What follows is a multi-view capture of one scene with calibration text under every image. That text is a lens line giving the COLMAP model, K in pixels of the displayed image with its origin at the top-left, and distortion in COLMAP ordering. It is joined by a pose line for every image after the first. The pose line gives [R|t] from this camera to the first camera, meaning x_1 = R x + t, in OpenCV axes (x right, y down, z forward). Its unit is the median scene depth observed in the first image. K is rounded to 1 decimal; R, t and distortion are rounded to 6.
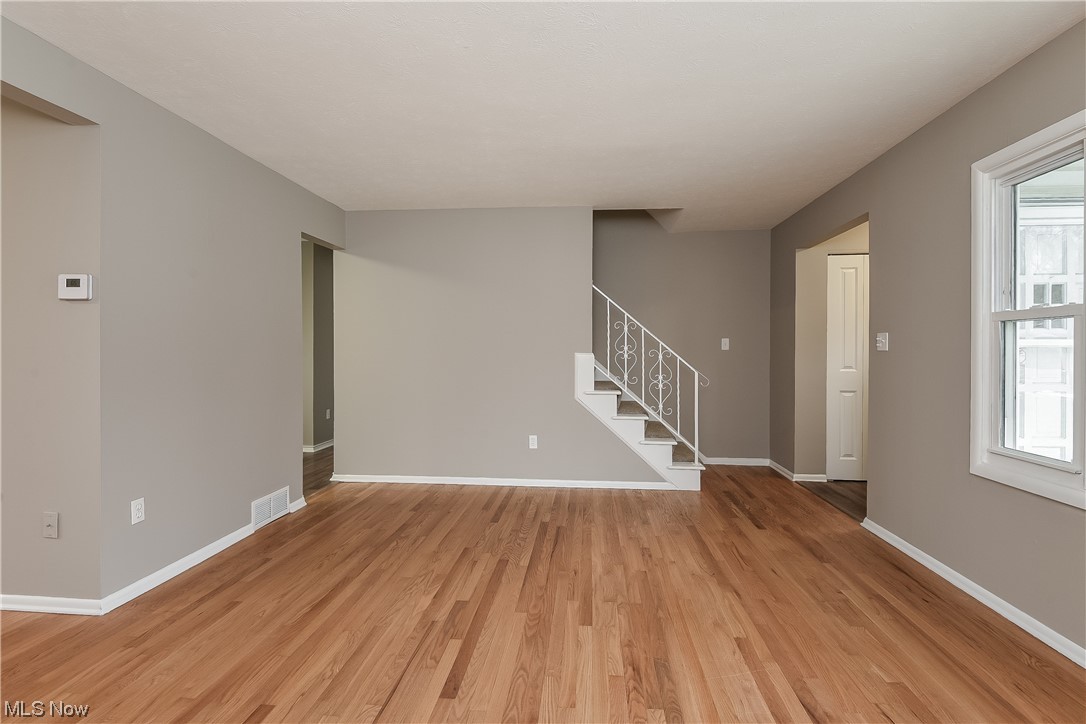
lens RADIAL K [[523.9, 0, 543.0], [0, 523.9, 362.0], [0, 0, 1]] dist [0.093334, -0.058526]
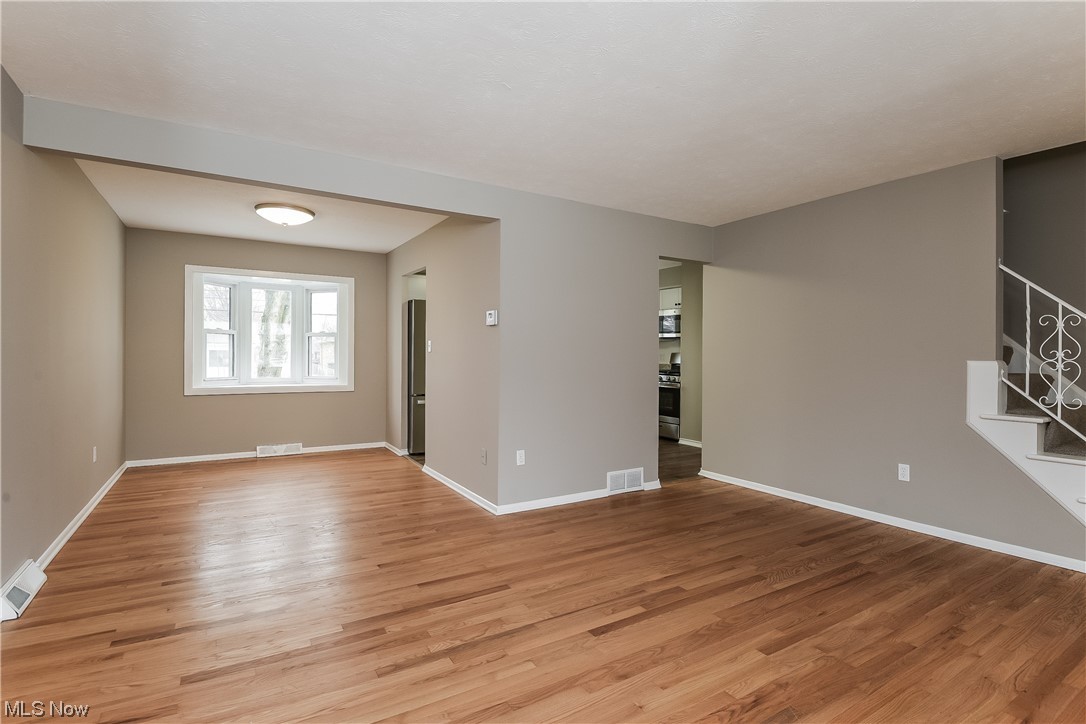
lens RADIAL K [[523.9, 0, 543.0], [0, 523.9, 362.0], [0, 0, 1]] dist [0.093334, -0.058526]
pose [[0.591193, -0.003354, -0.806523, 0.445789], [-0.011964, 0.999845, -0.012928, 0.000068], [0.806441, 0.017293, 0.591061, 0.087146]]
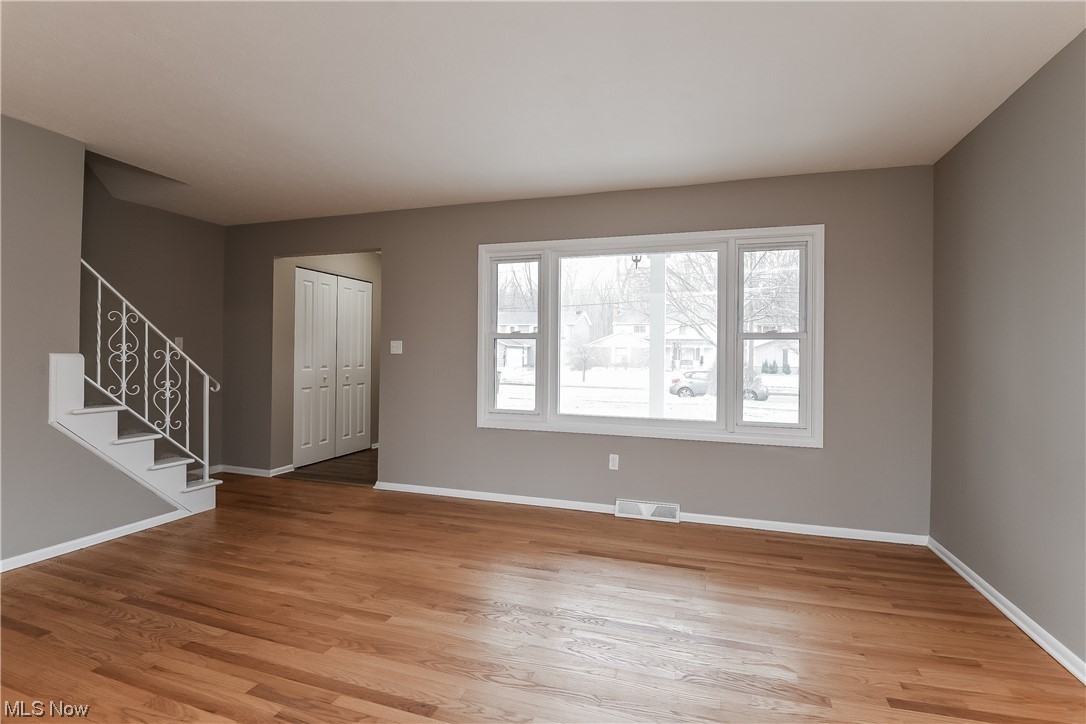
lens RADIAL K [[523.9, 0, 543.0], [0, 523.9, 362.0], [0, 0, 1]] dist [0.093334, -0.058526]
pose [[0.225858, -0.008419, 0.974124, -0.629996], [0.001767, 0.999965, 0.008233, -0.014912], [-0.974159, -0.000138, 0.225865, 0.335211]]
